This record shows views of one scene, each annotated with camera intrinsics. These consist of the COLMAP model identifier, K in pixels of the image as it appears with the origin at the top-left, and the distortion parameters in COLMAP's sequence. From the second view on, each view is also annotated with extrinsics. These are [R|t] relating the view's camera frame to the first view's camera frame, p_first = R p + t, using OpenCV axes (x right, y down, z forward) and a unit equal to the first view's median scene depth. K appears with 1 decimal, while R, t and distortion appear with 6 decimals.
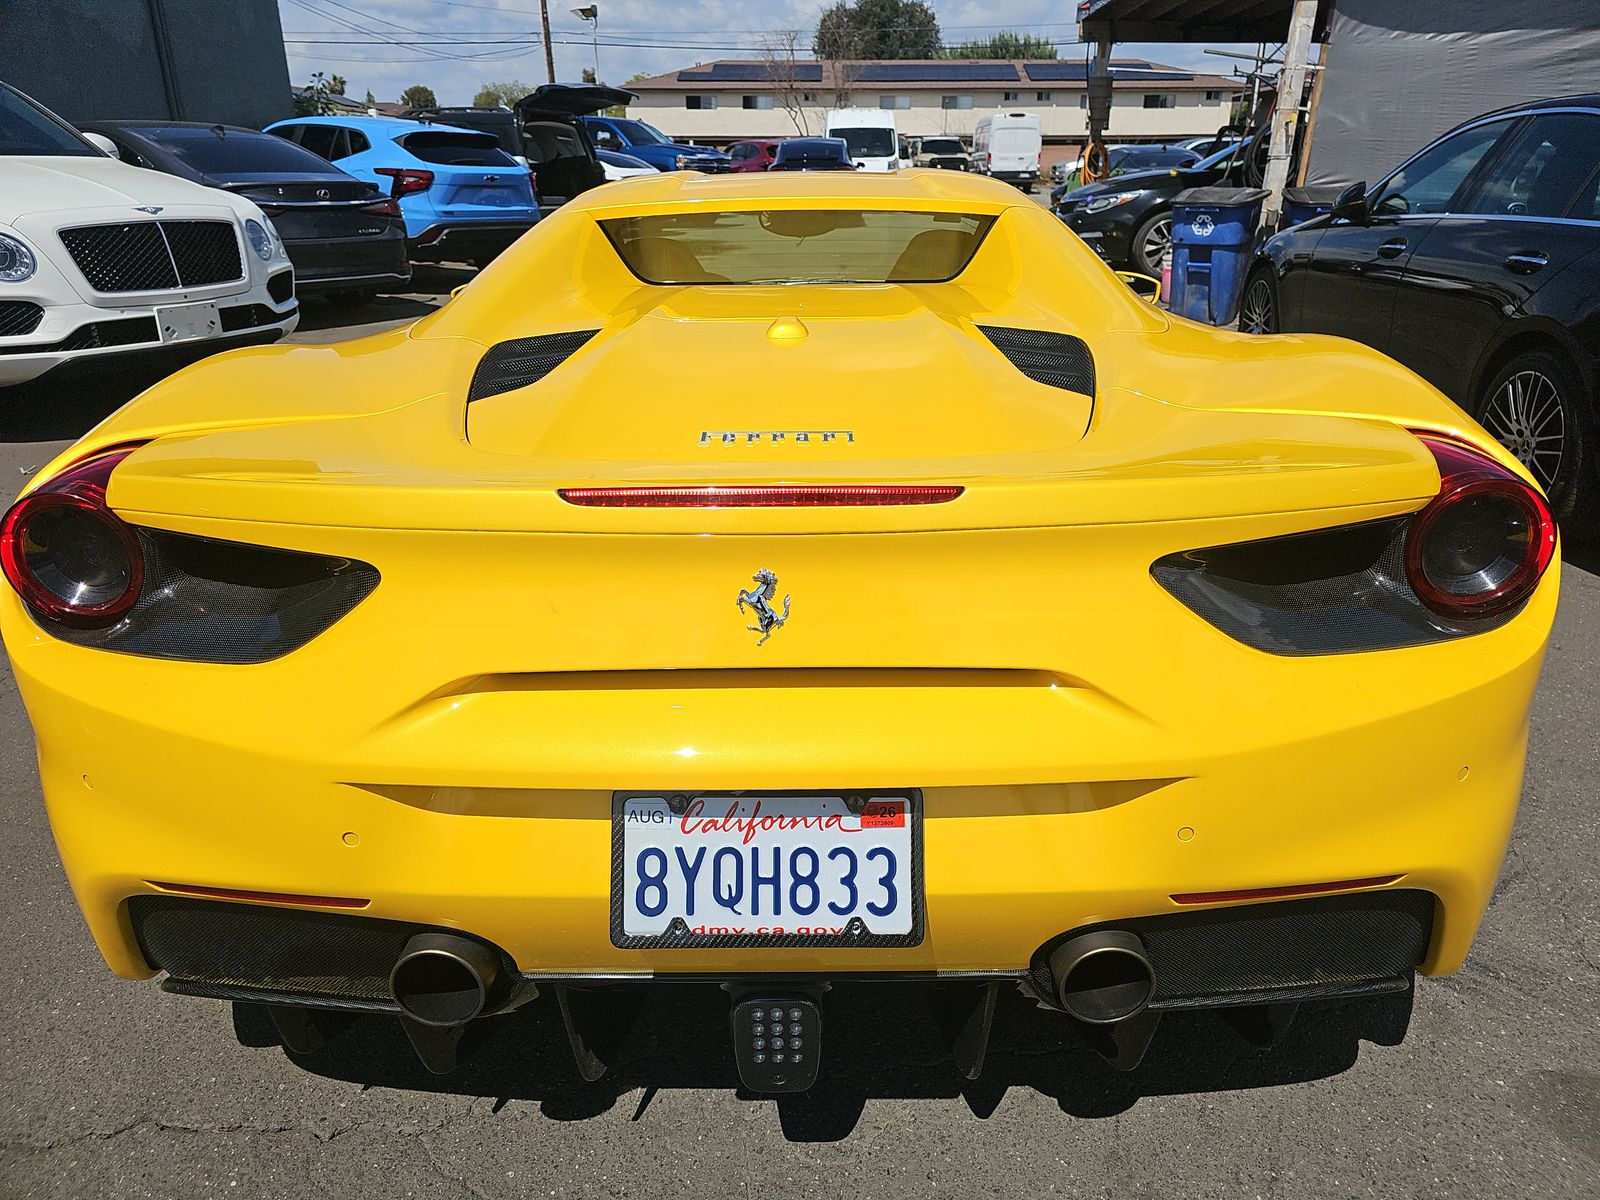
lens RADIAL K [[1066.0, 0, 806.9], [0, 1066.0, 602.4], [0, 0, 1]] dist [0.013650, -0.017388]
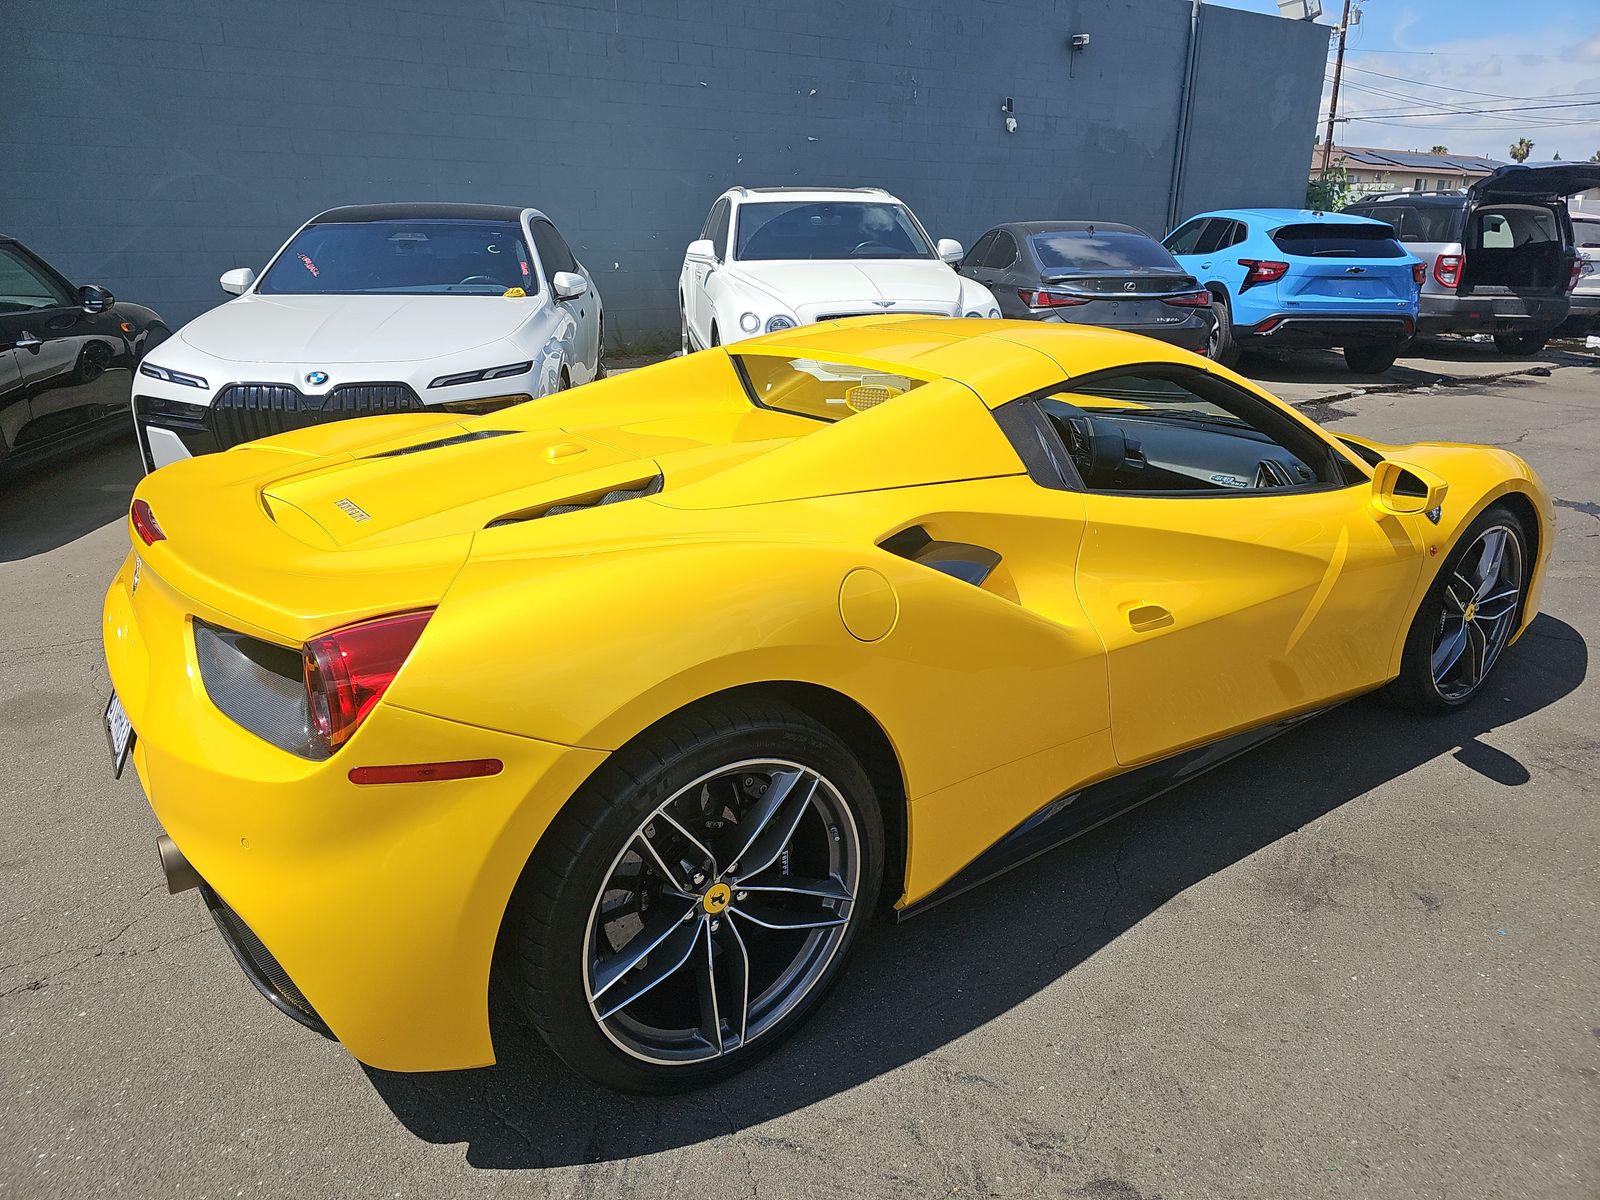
lens RADIAL K [[1066.0, 0, 803.5], [0, 1066.0, 593.8], [0, 0, 1]] dist [0.013650, -0.017388]
pose [[0.568324, 0.256965, -0.781650, 0.255614], [-0.302987, 0.948587, 0.091549, -0.060320], [0.764988, 0.184800, 0.616962, 0.084386]]
